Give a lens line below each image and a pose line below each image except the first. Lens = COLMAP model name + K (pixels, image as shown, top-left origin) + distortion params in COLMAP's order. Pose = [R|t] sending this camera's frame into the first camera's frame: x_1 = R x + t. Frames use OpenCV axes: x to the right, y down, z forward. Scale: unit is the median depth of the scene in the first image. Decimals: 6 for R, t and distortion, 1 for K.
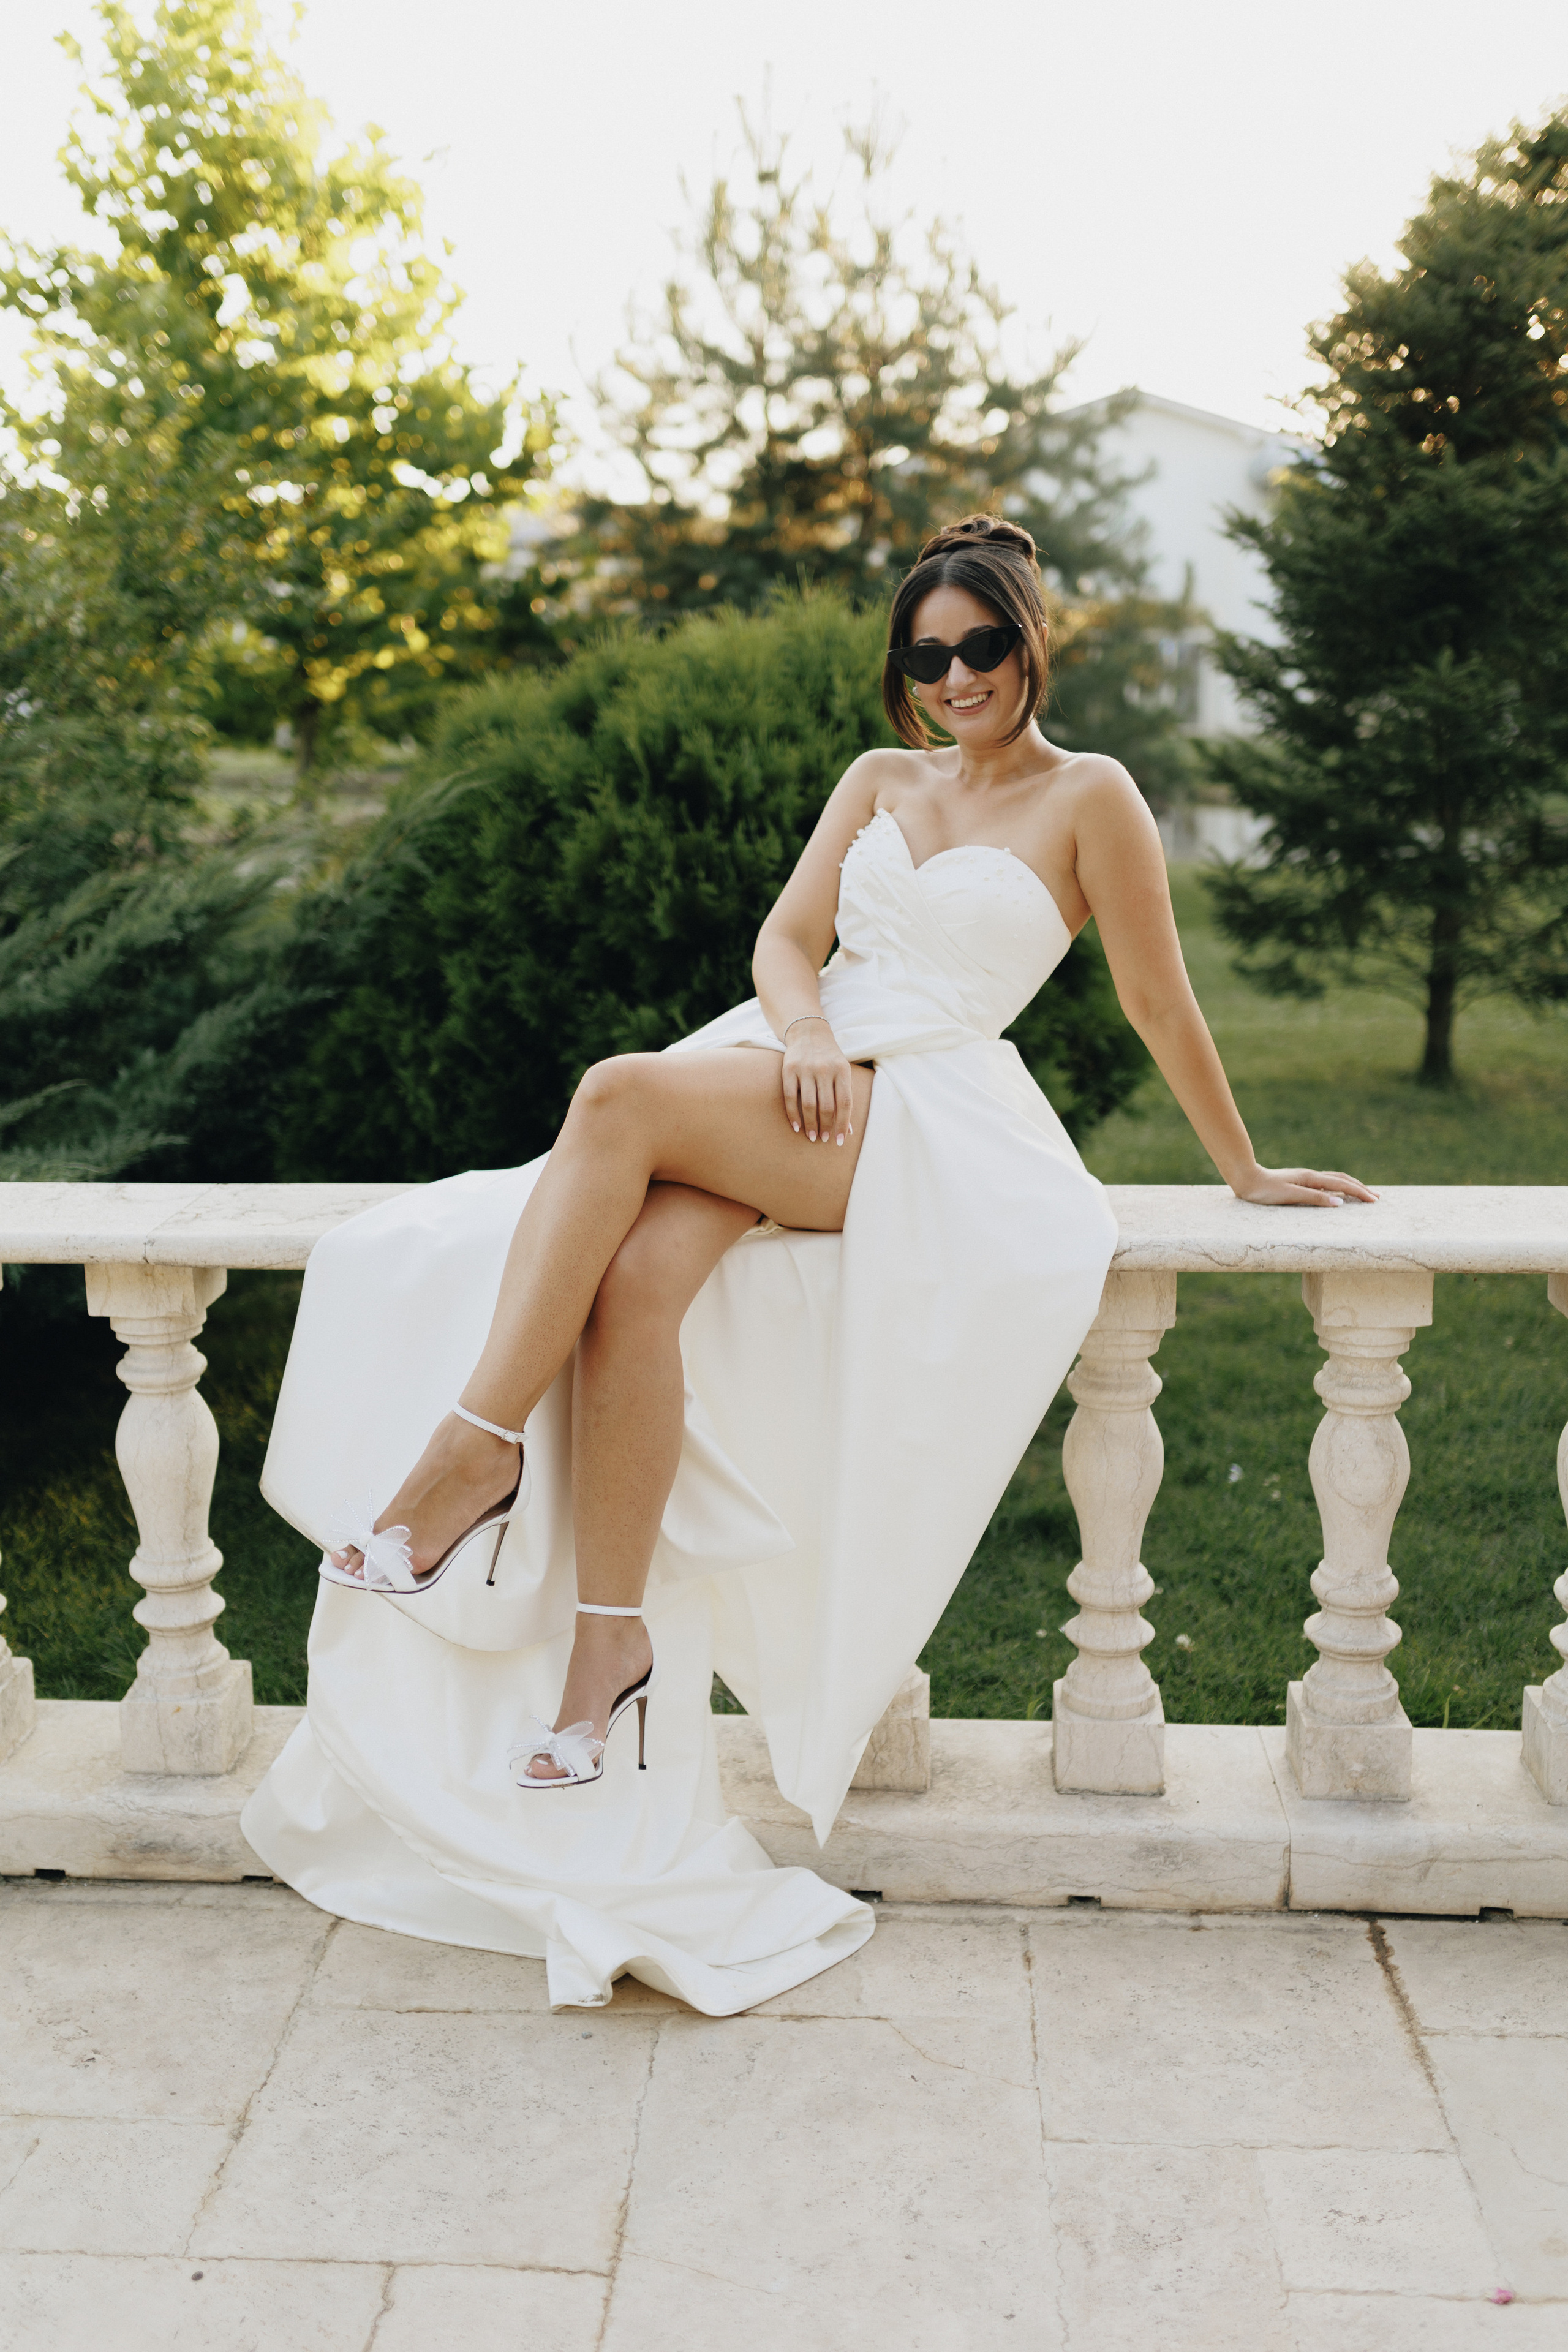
lens RADIAL K [[2237.0, 0, 770.2], [0, 2237.0, 1169.8], [0, 0, 1]] dist [-0.001535, 0.000000]
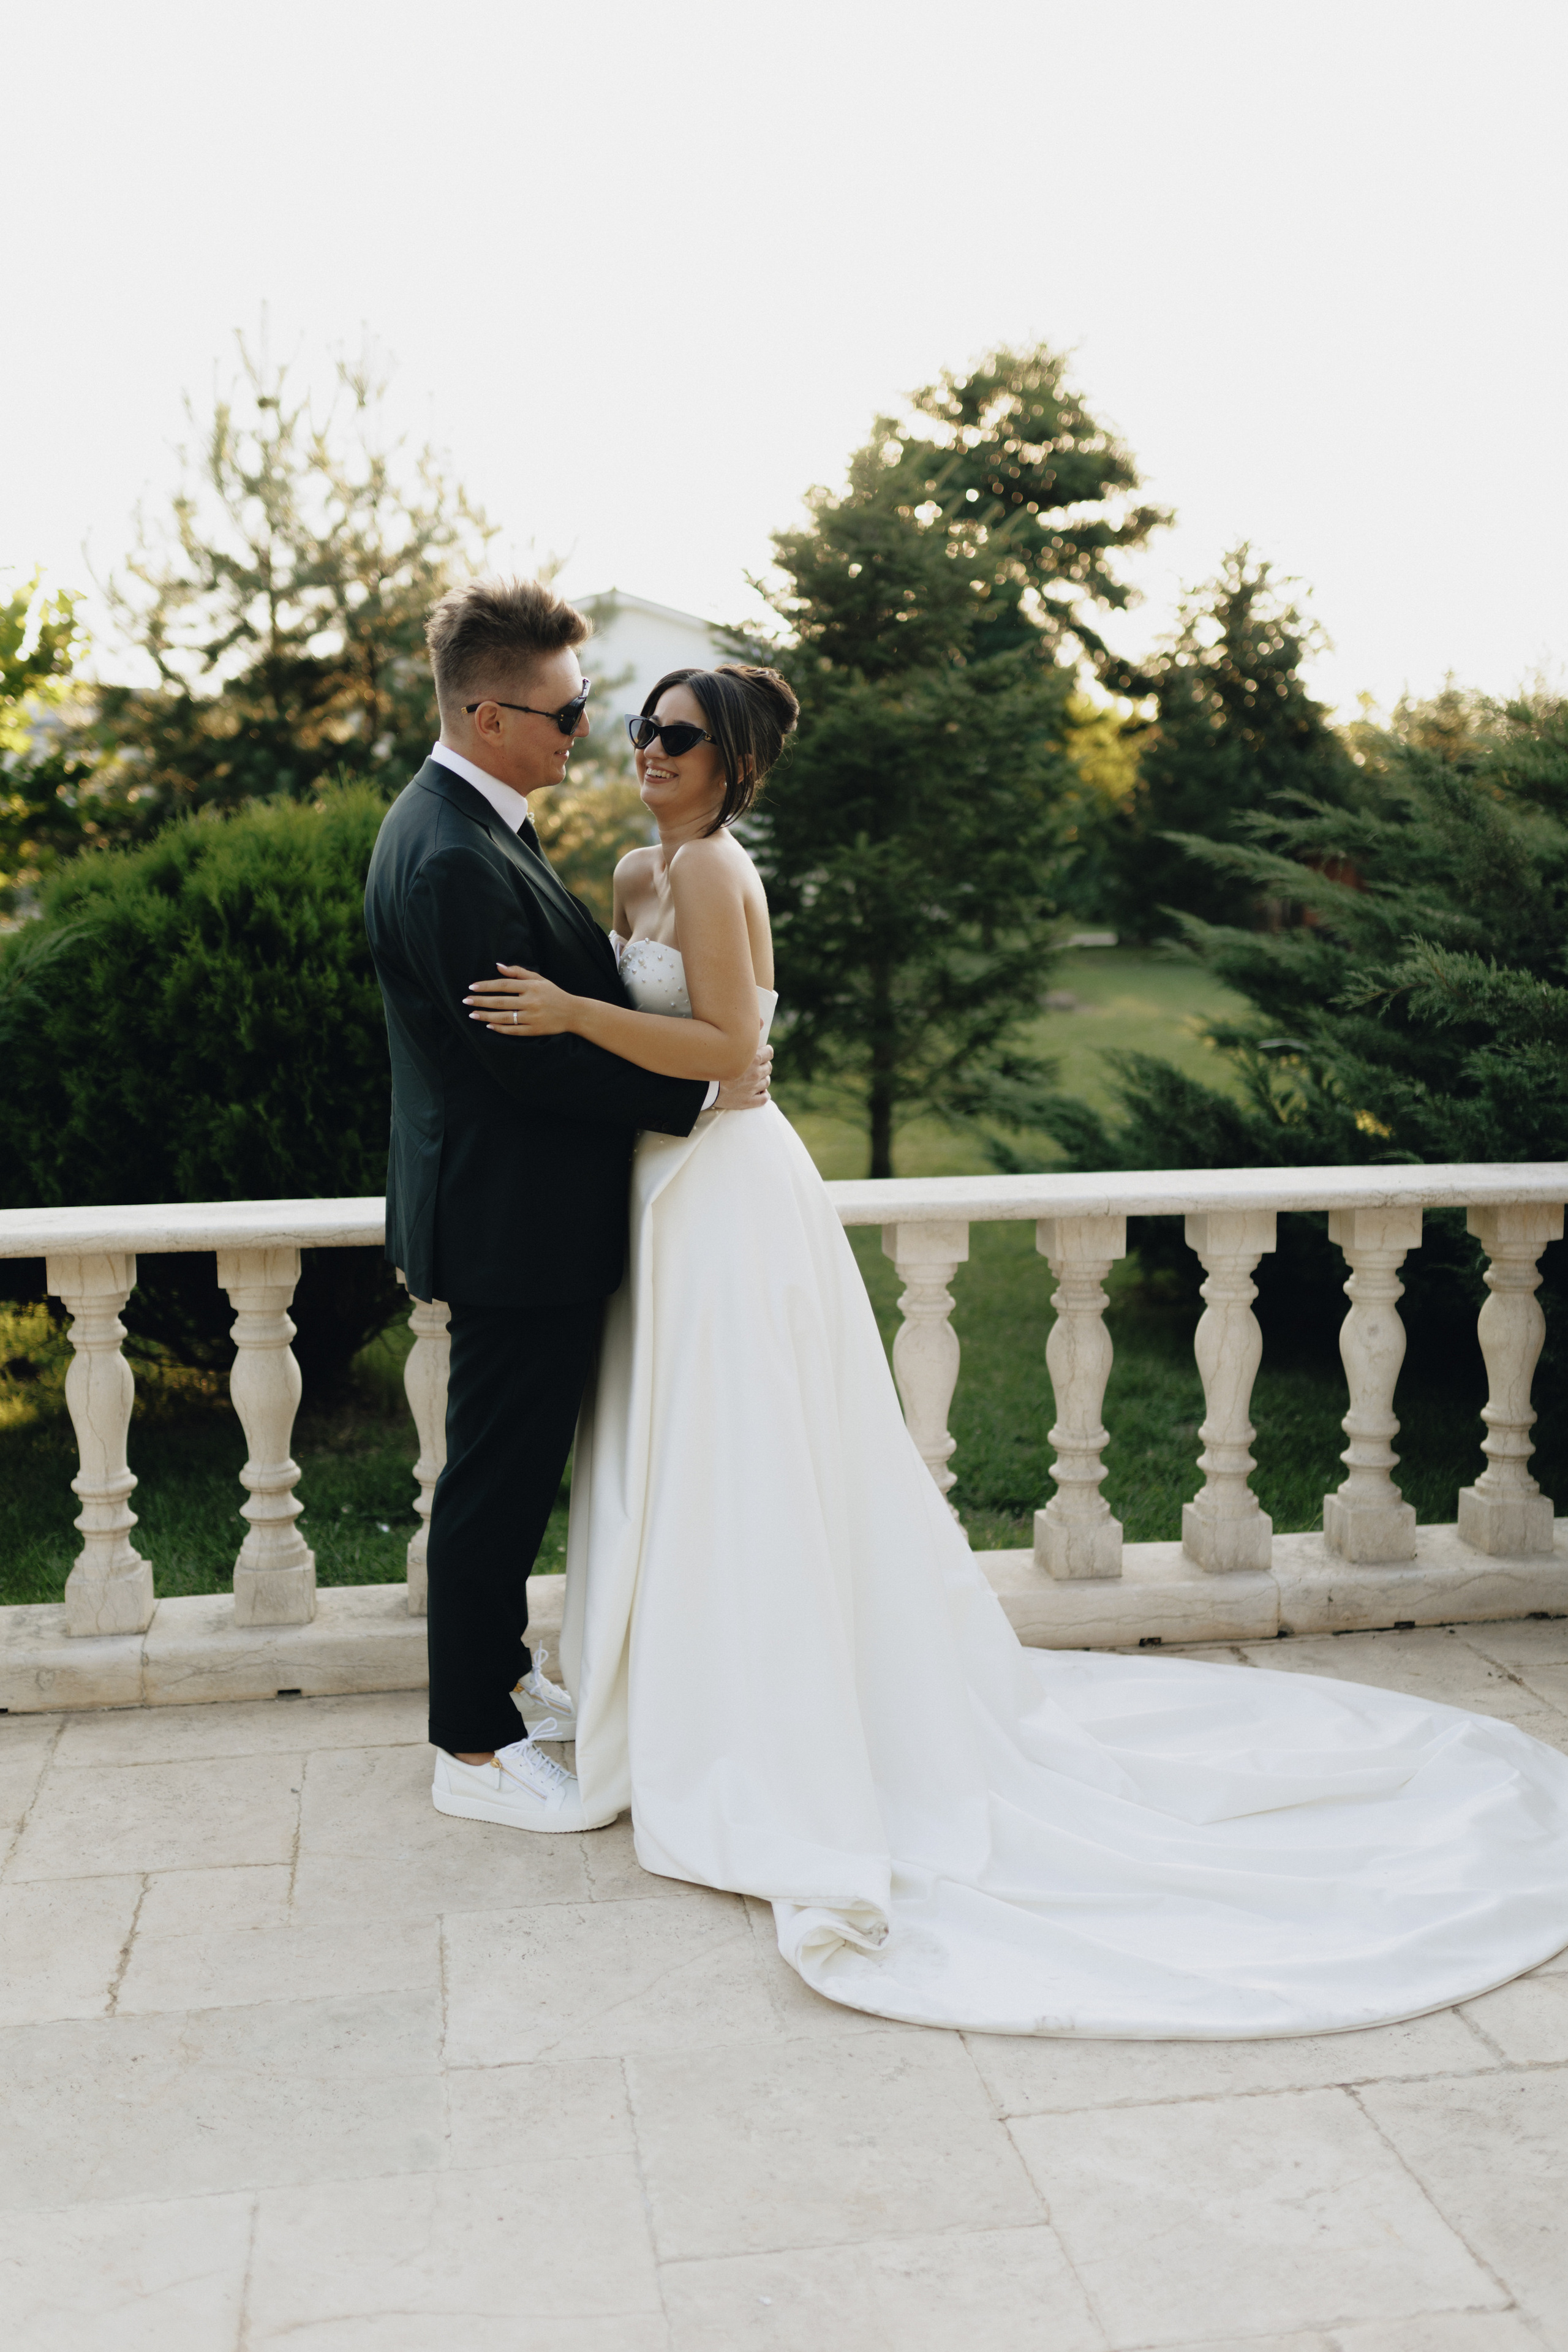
lens RADIAL K [[2237.0, 0, 754.0], [0, 2237.0, 1214.3], [0, 0, 1]] dist [-0.001535, 0.000000]
pose [[0.977538, -0.032693, 0.208210, -0.016474], [0.045301, 0.997398, -0.056076, 0.036376], [-0.205835, 0.064249, 0.976475, -0.147990]]
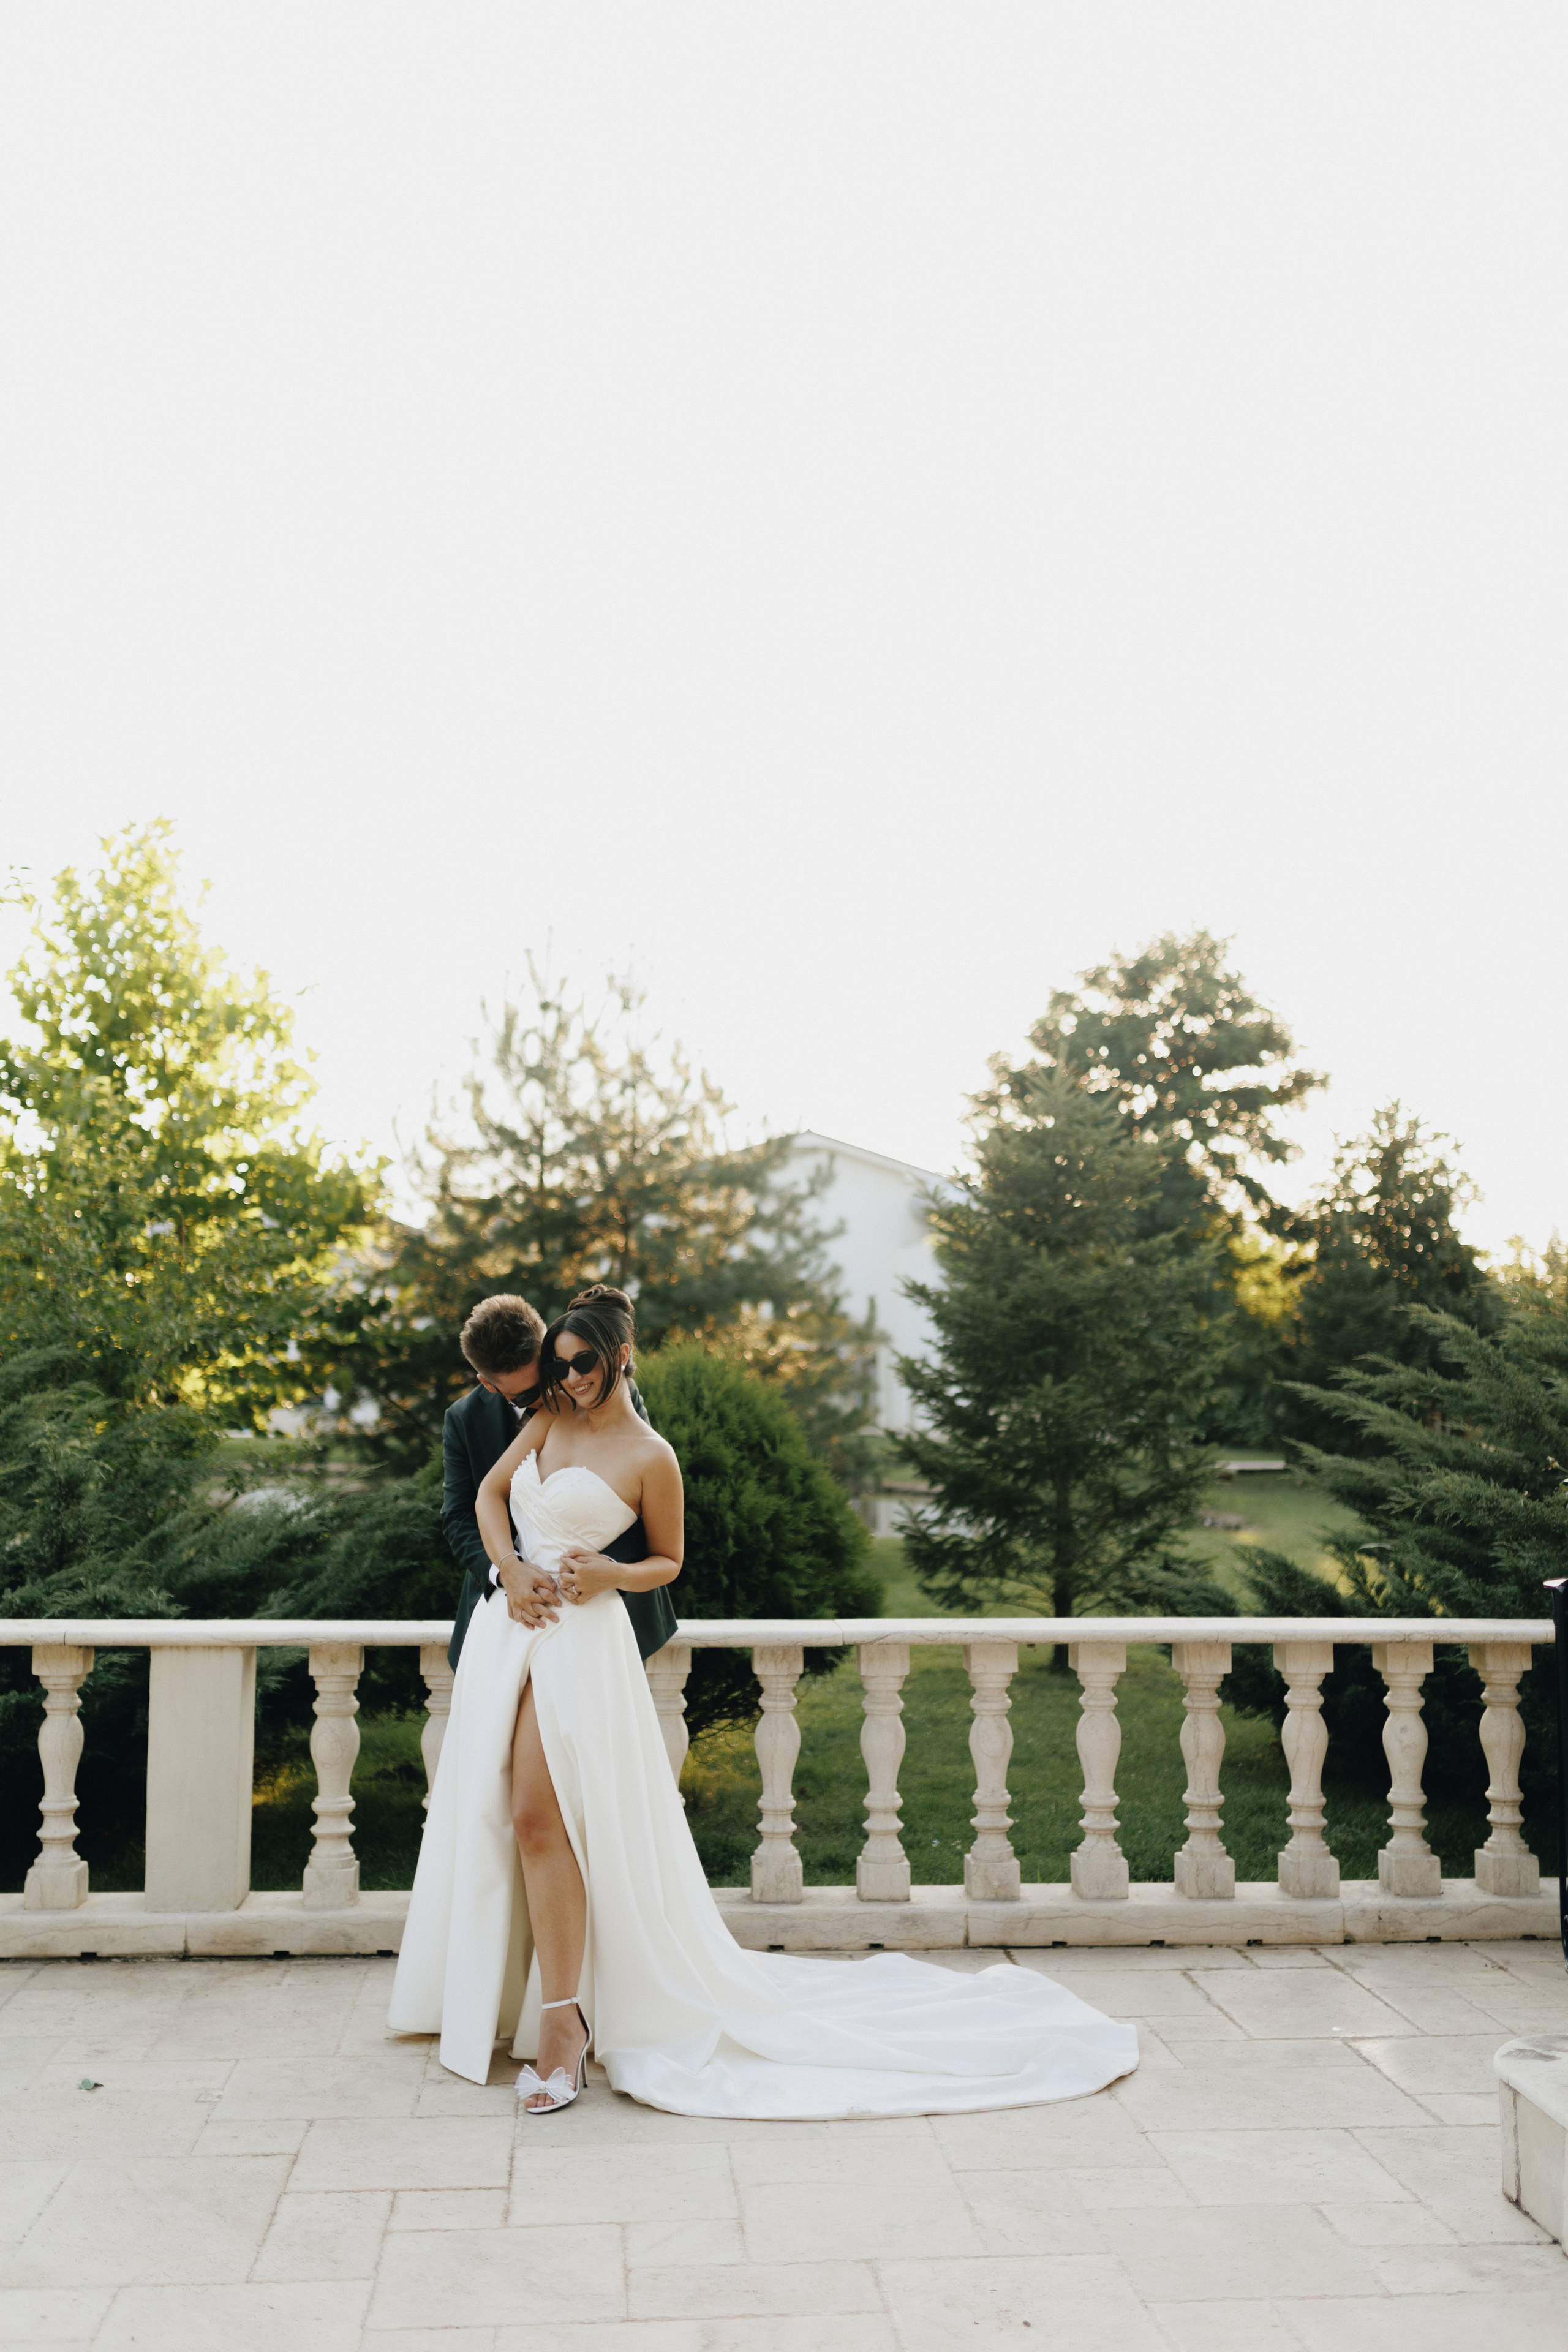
lens RADIAL K [[2237.0, 0, 779.3], [0, 2237.0, 1180.0], [0, 0, 1]] dist [-0.001535, 0.000000]
pose [[0.989329, 0.029587, 0.142664, -0.090919], [0.014581, 0.954145, -0.298989, 0.084020], [-0.144968, 0.297879, 0.943532, -0.401630]]
